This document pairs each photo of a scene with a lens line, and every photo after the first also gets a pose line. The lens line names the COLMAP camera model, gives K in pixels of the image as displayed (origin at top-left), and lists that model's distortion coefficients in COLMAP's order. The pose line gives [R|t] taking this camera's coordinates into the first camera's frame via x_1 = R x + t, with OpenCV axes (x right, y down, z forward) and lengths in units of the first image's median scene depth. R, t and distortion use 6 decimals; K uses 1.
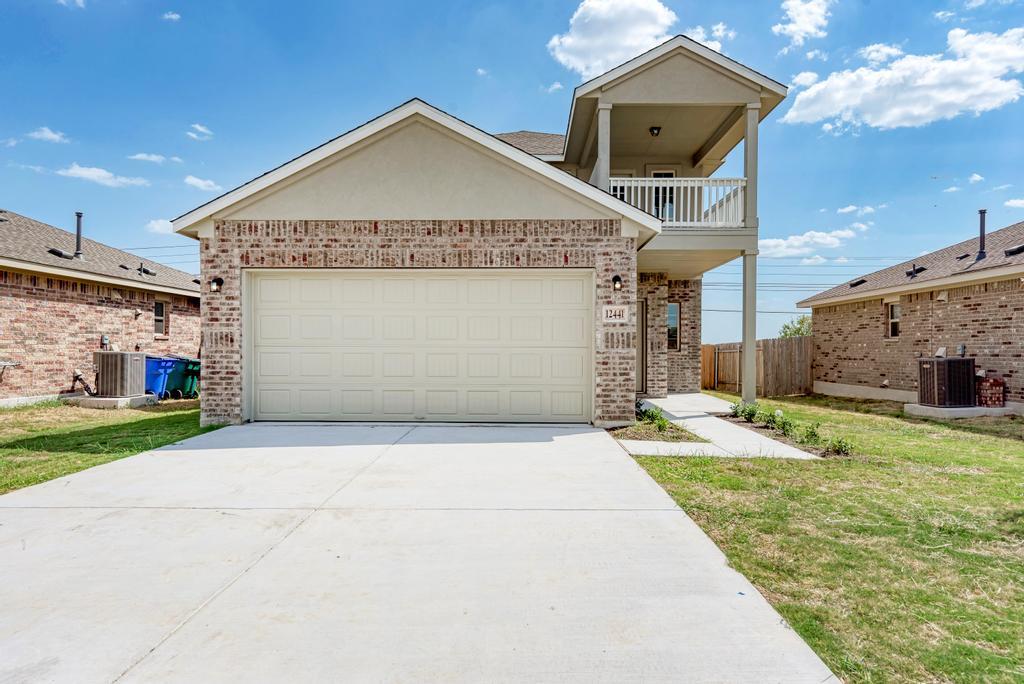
lens RADIAL K [[589.7, 0, 511.2], [0, 589.7, 344.4], [0, 0, 1]] dist [0.001398, -0.000307]
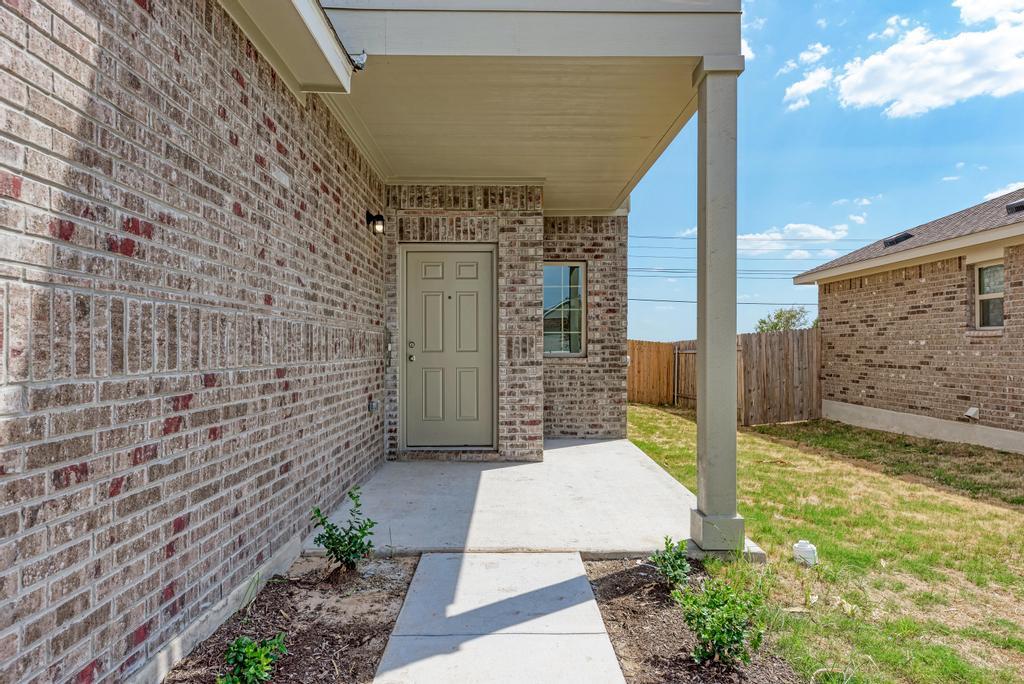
lens RADIAL K [[589.7, 0, 513.4], [0, 589.7, 342.9], [0, 0, 1]] dist [0.001398, -0.000307]
pose [[0.999127, -0.005297, 0.041437, 0.196389], [0.005233, 0.999985, 0.001650, -0.001532], [-0.041445, -0.001432, 0.999140, 0.479528]]
